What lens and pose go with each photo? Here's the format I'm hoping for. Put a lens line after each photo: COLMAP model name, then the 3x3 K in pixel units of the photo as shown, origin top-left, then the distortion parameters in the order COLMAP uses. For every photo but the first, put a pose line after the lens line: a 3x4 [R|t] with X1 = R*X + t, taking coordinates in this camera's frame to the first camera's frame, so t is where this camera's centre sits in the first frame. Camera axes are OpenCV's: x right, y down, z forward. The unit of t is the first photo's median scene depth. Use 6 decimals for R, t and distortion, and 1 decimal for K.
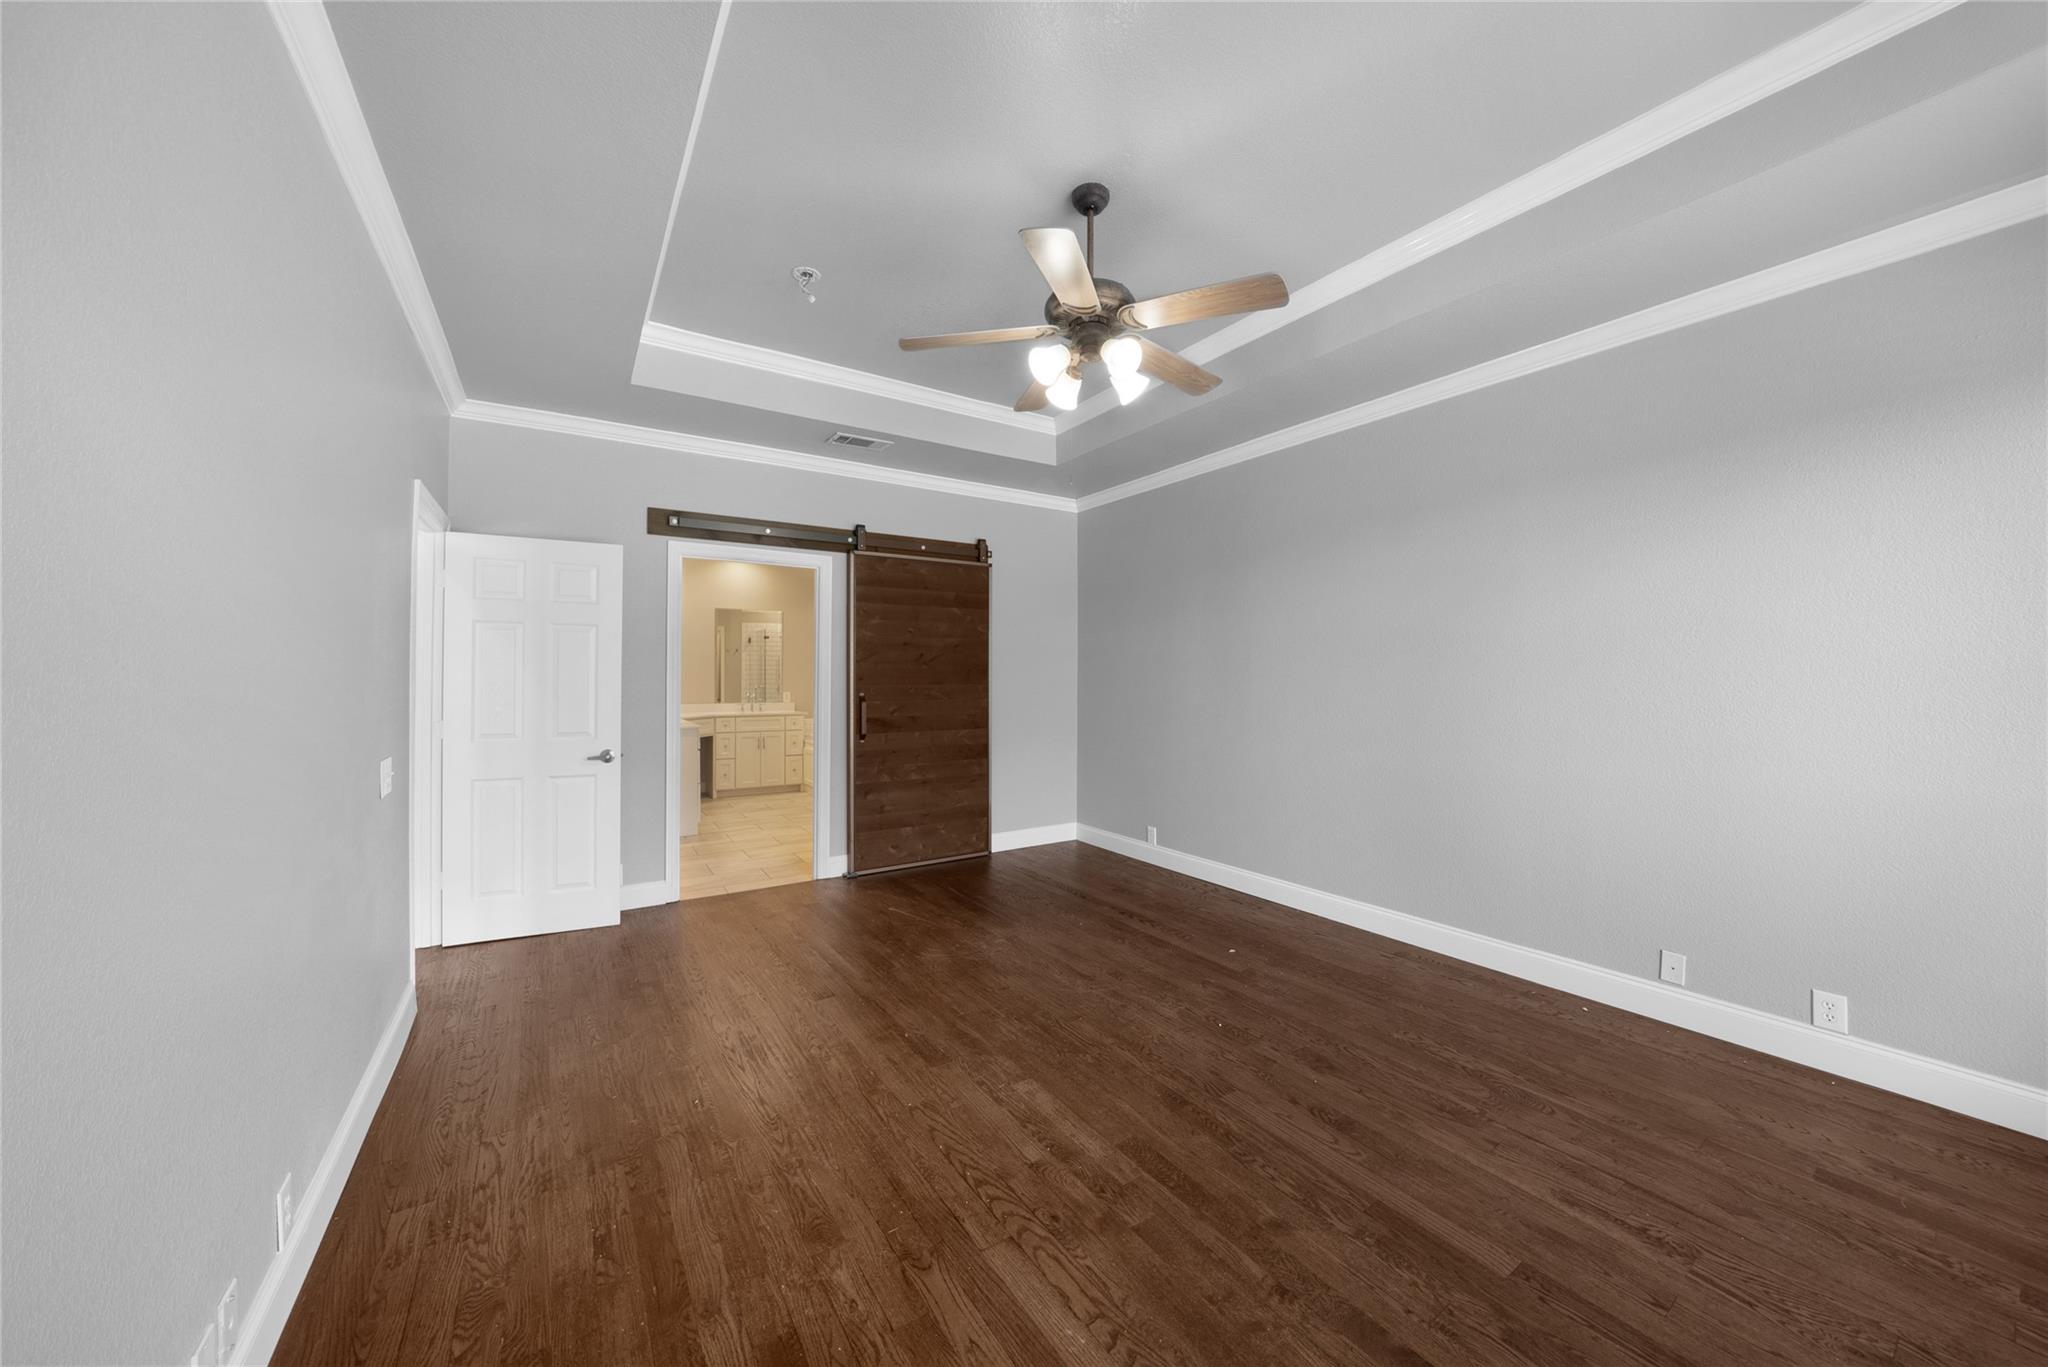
lens RADIAL K [[718.0, 0, 1028.2], [0, 718.0, 674.1], [0, 0, 1]] dist [-0.020669, 0.000046]
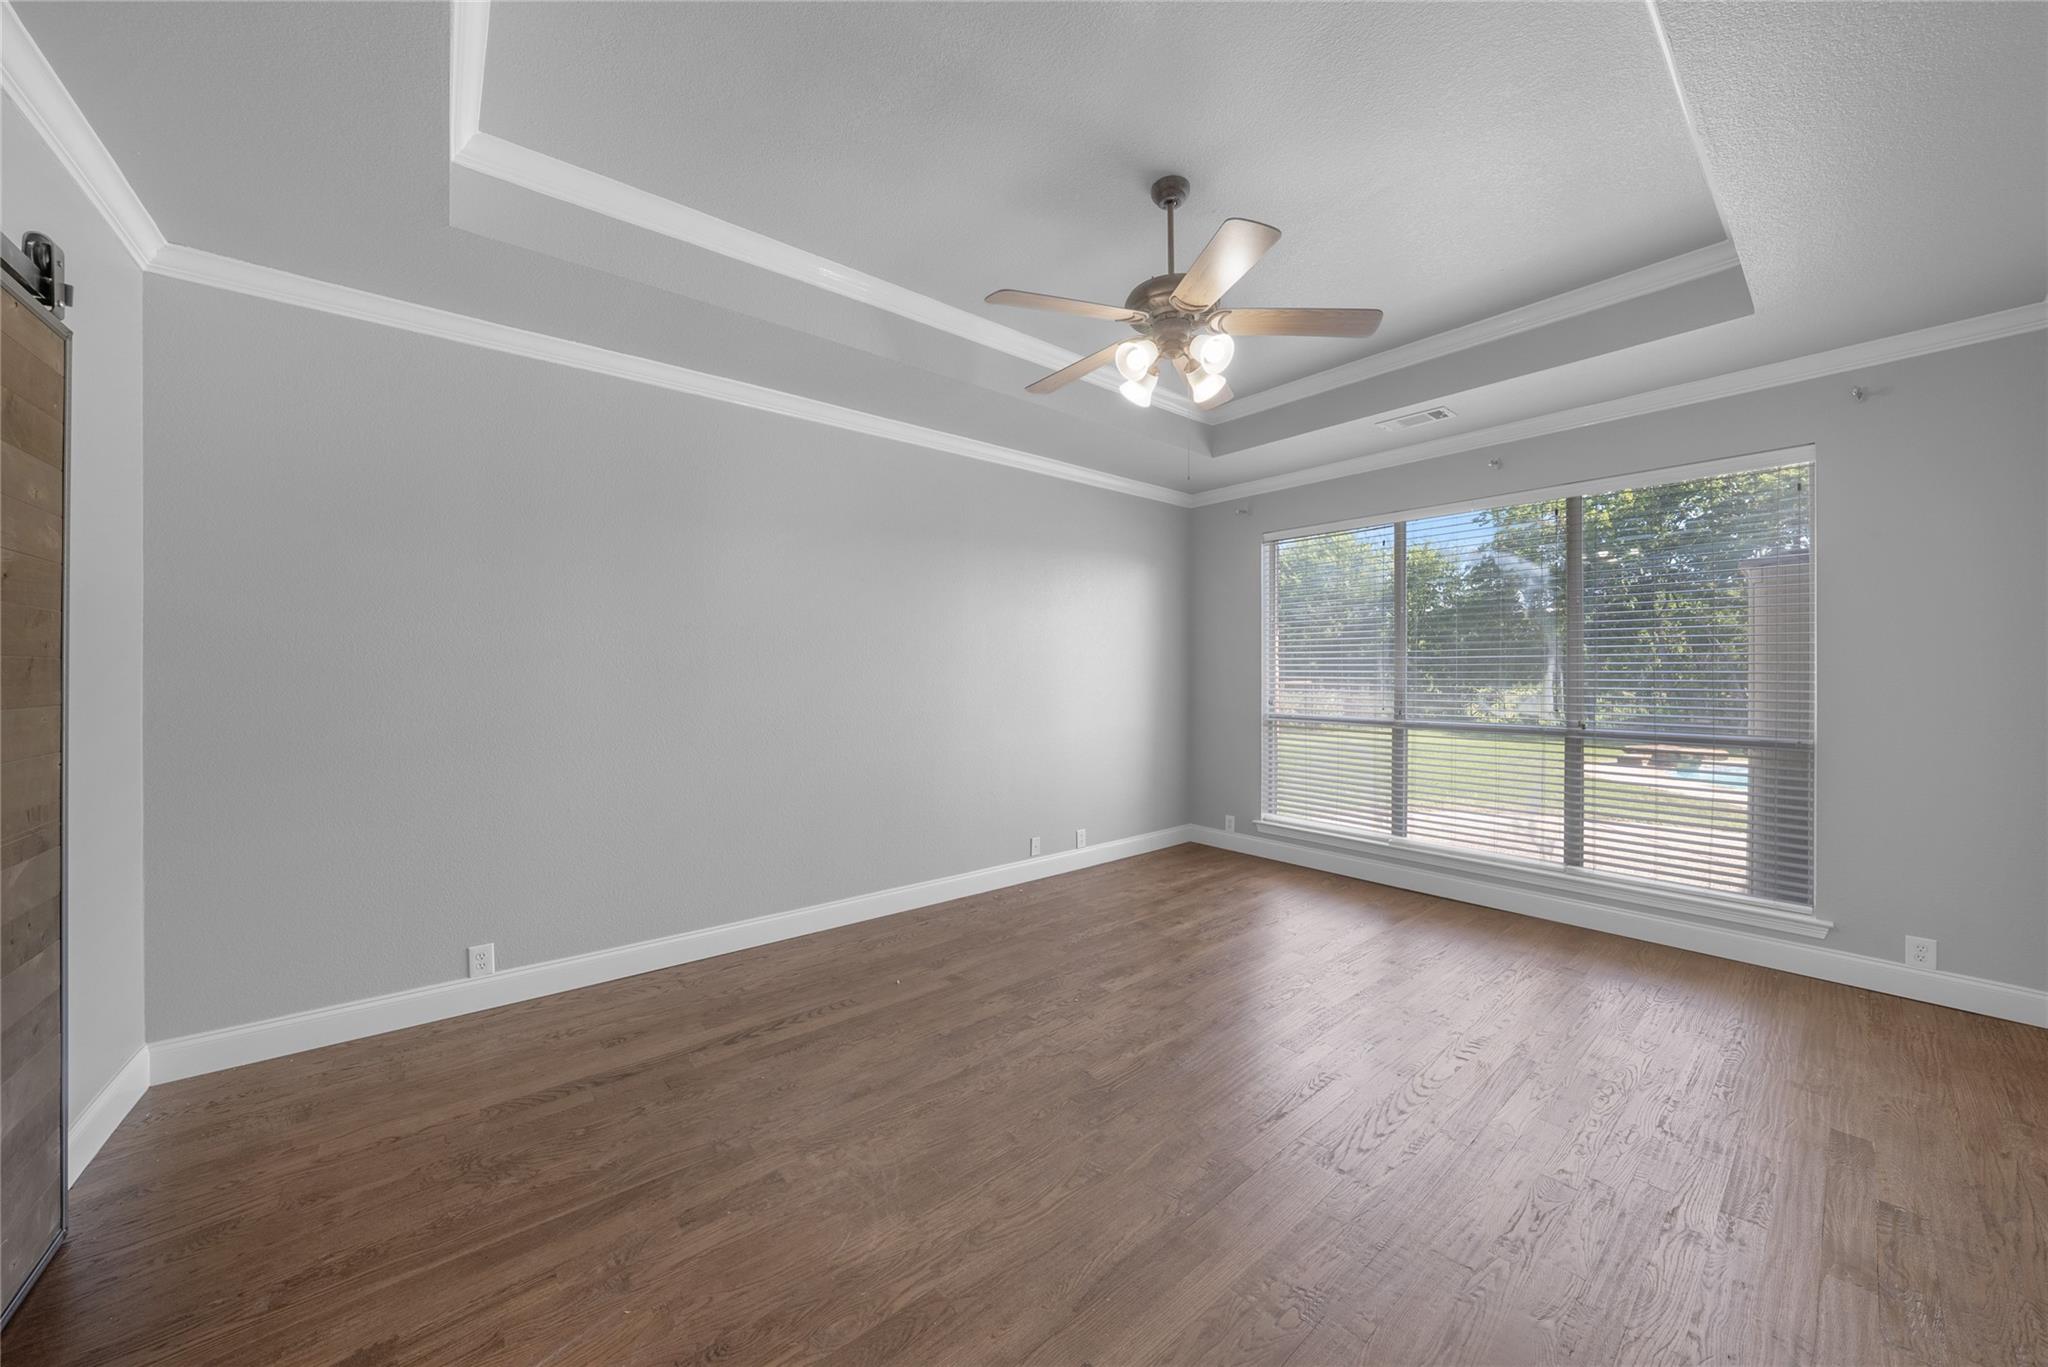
lens RADIAL K [[706.5, 0, 1032.2], [0, 706.5, 679.9], [0, 0, 1]] dist [-0.007834, 0.000197]
pose [[-0.105299, -0.007101, 0.994415, -0.627896], [-0.003556, 0.999971, 0.006764, -0.001130], [-0.994434, -0.002824, -0.105321, 0.942974]]
